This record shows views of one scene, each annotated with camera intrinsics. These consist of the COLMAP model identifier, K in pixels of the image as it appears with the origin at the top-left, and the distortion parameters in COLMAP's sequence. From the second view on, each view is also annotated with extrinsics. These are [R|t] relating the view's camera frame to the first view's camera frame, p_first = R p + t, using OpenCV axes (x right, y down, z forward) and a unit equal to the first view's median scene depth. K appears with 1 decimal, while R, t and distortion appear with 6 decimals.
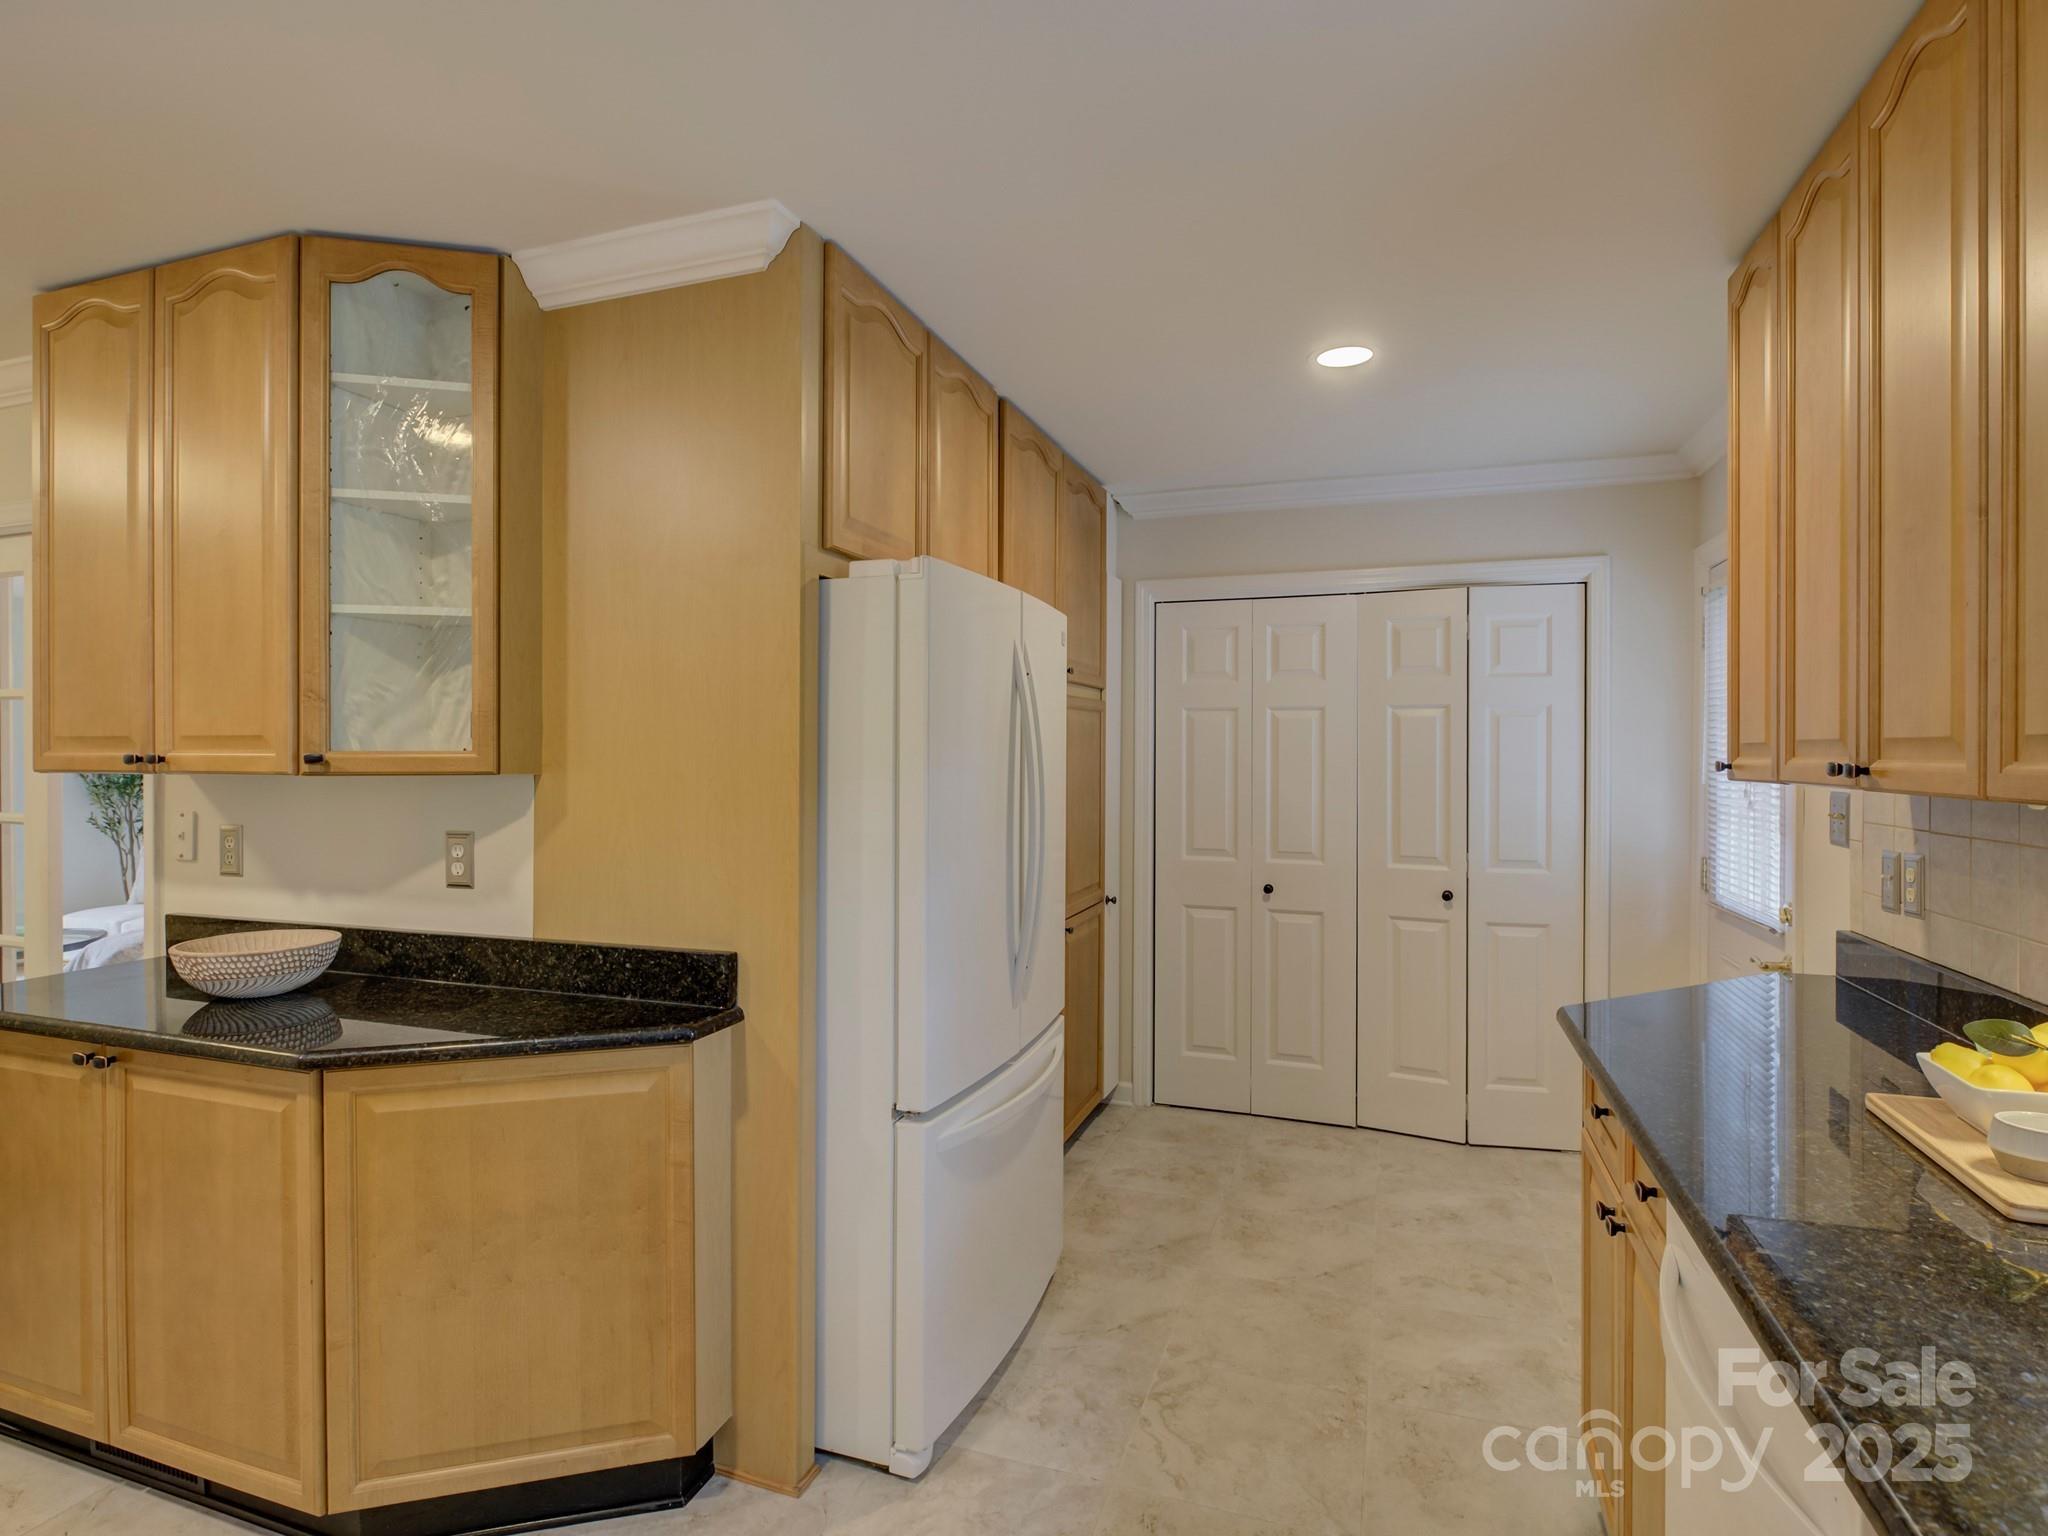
lens RADIAL K [[1059.3, 0, 1008.6], [0, 1059.3, 759.5], [0, 0, 1]] dist [-0.002696, -0.001975]
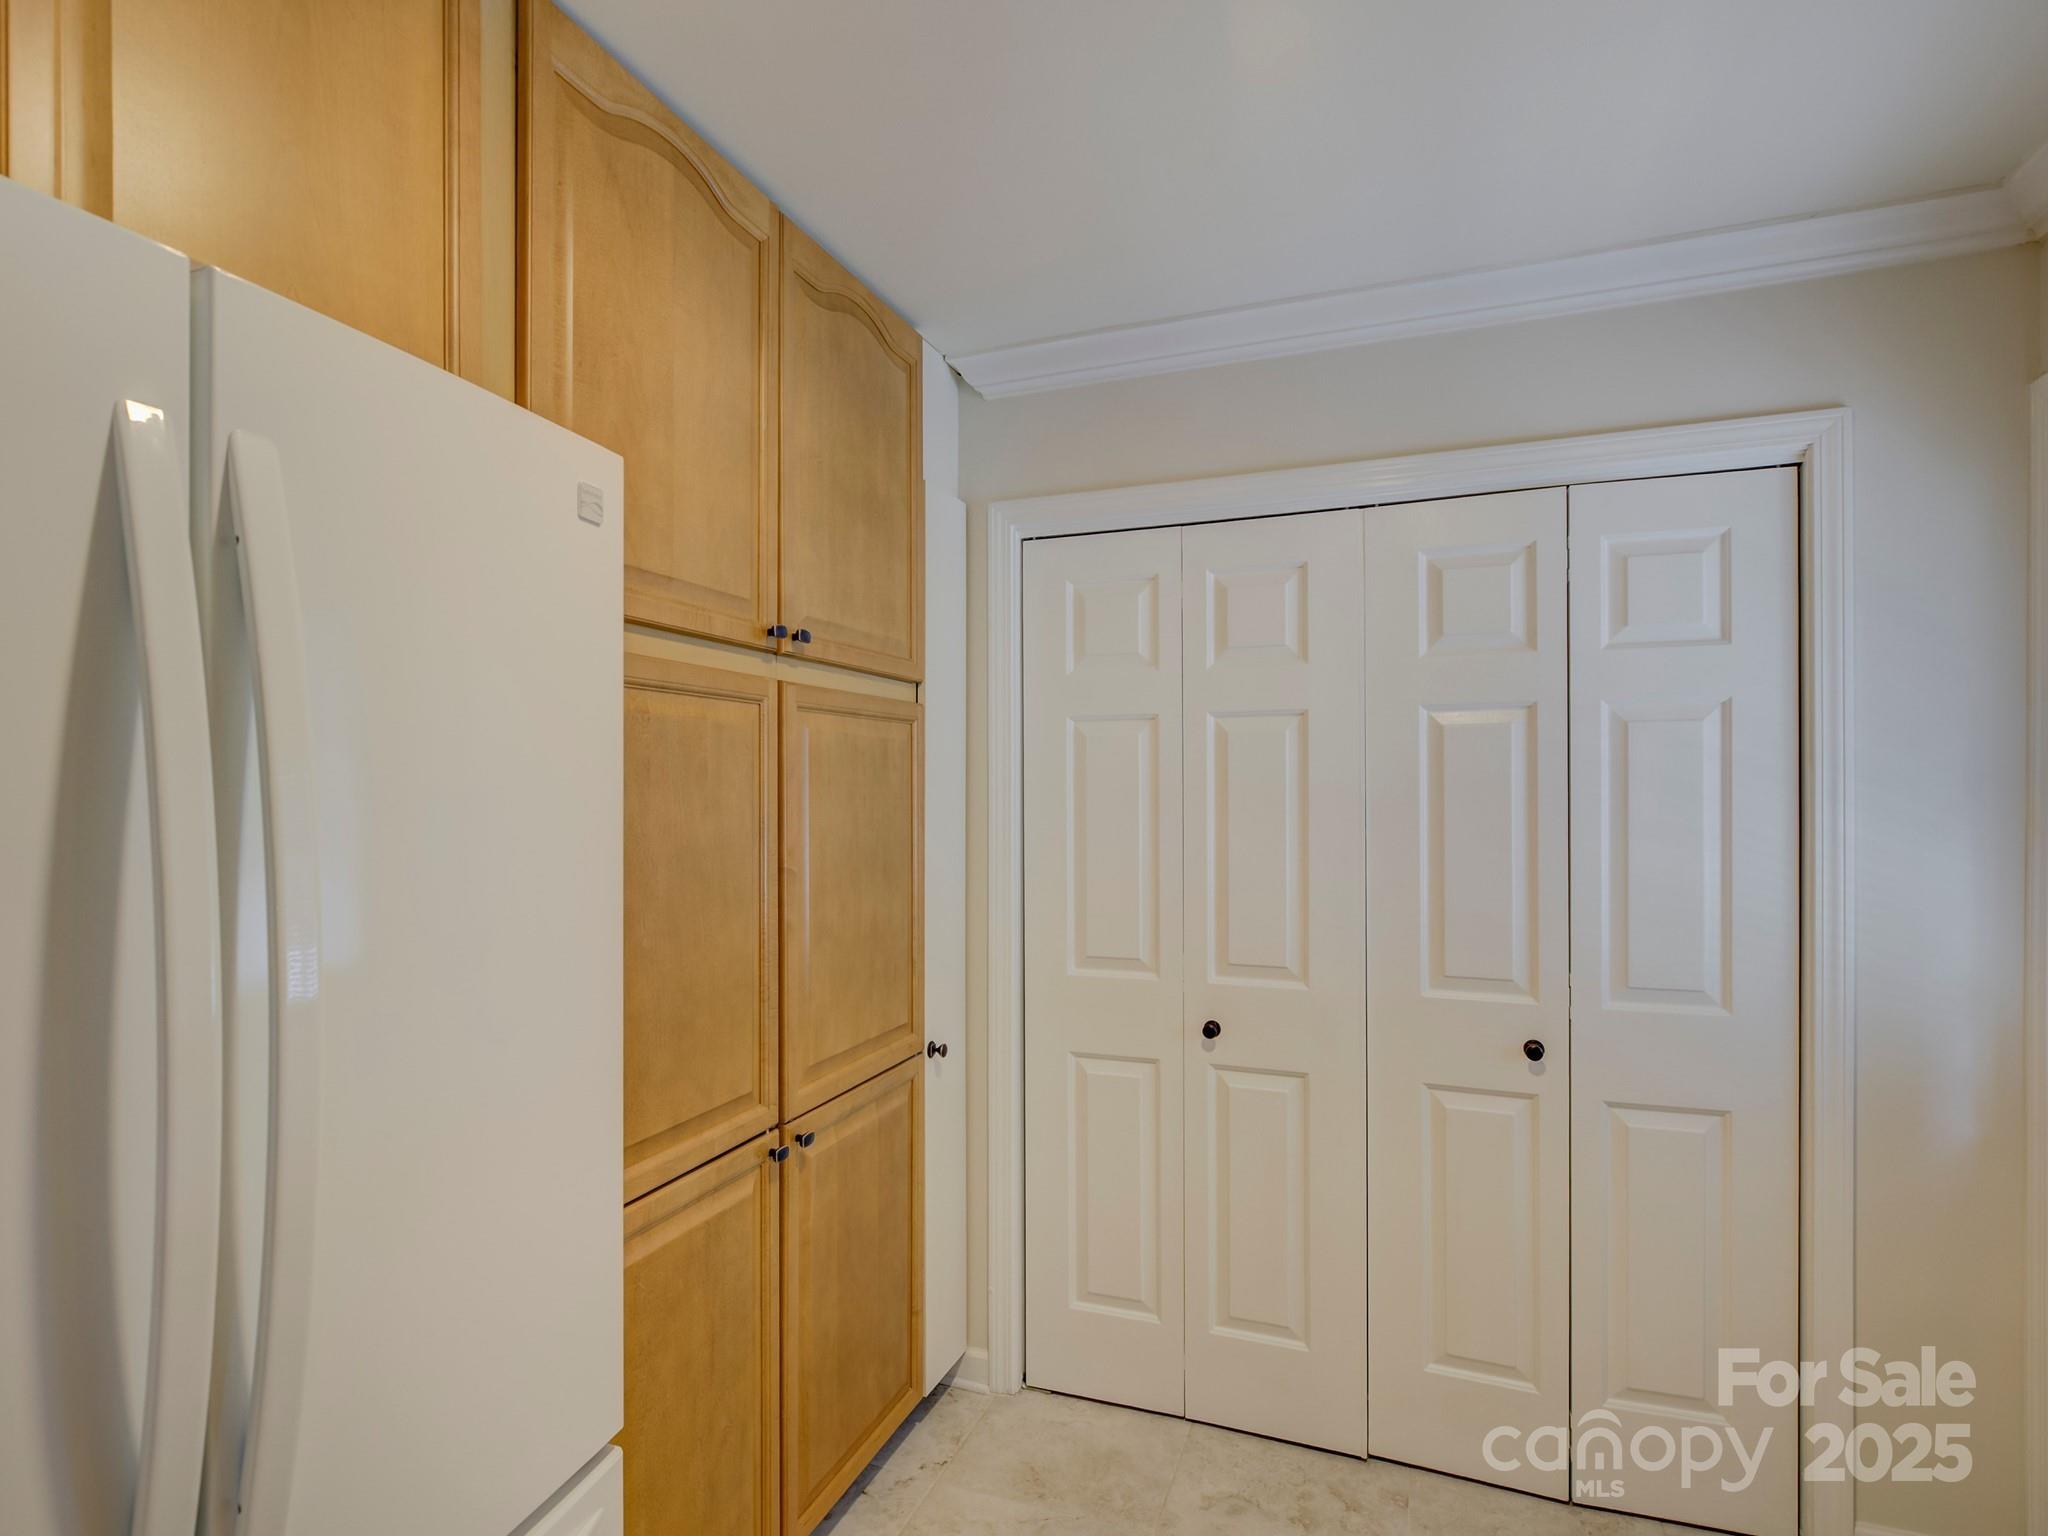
lens RADIAL K [[1030.2, 0, 1025.9], [0, 1030.2, 797.1], [0, 0, 1]] dist [-0.000737, 0.001377]
pose [[0.999795, -0.006381, -0.019222, 0.158617], [0.006381, 0.999980, -0.000083, -0.004240], [0.019222, -0.000039, 0.999815, 0.447410]]
